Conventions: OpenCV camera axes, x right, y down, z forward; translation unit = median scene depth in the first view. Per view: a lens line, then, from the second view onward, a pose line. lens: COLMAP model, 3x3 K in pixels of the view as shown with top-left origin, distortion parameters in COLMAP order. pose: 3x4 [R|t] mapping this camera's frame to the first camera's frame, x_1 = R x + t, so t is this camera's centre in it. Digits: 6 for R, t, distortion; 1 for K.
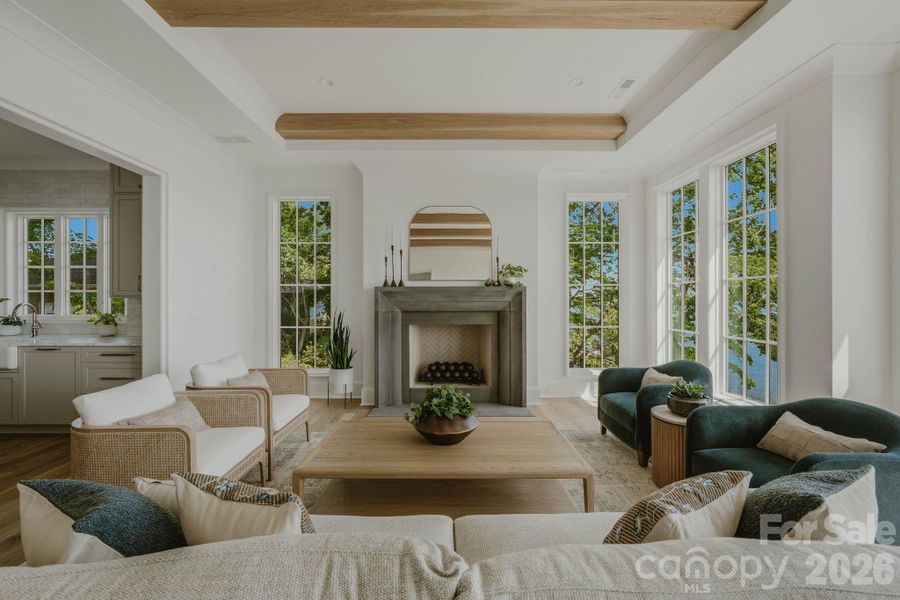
lens RADIAL K [[363.9, 0, 453.2], [0, 363.9, 301.5], [0, 0, 1]] dist [-0.001846, -0.000034]
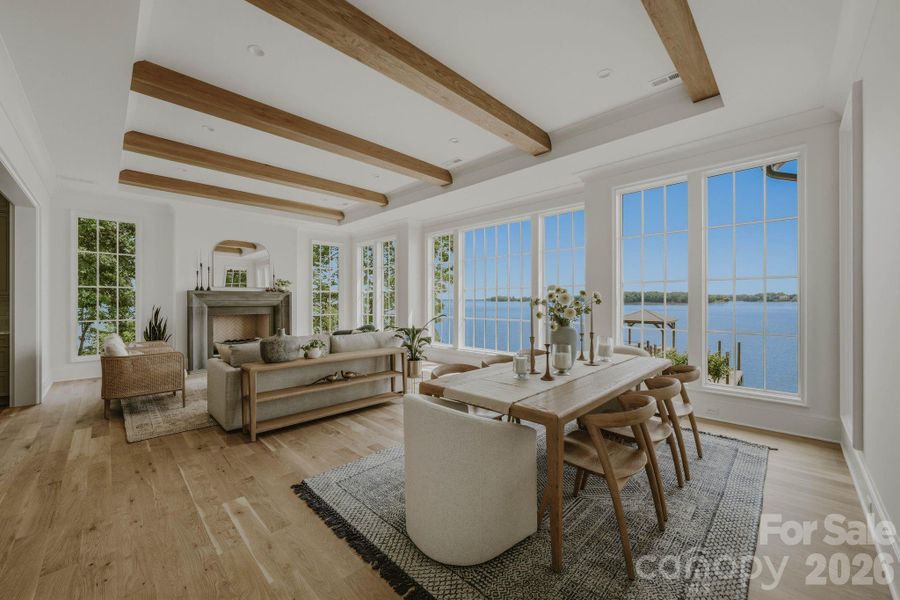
lens RADIAL K [[347.0, 0, 444.4], [0, 347.0, 299.0], [0, 0, 1]] dist [-0.011080, 0.000411]
pose [[0.718518, 0.004391, 0.695494, -0.440314], [-0.002520, 0.999990, -0.003710, -0.002331], [-0.695504, 0.000913, 0.718522, -0.741102]]
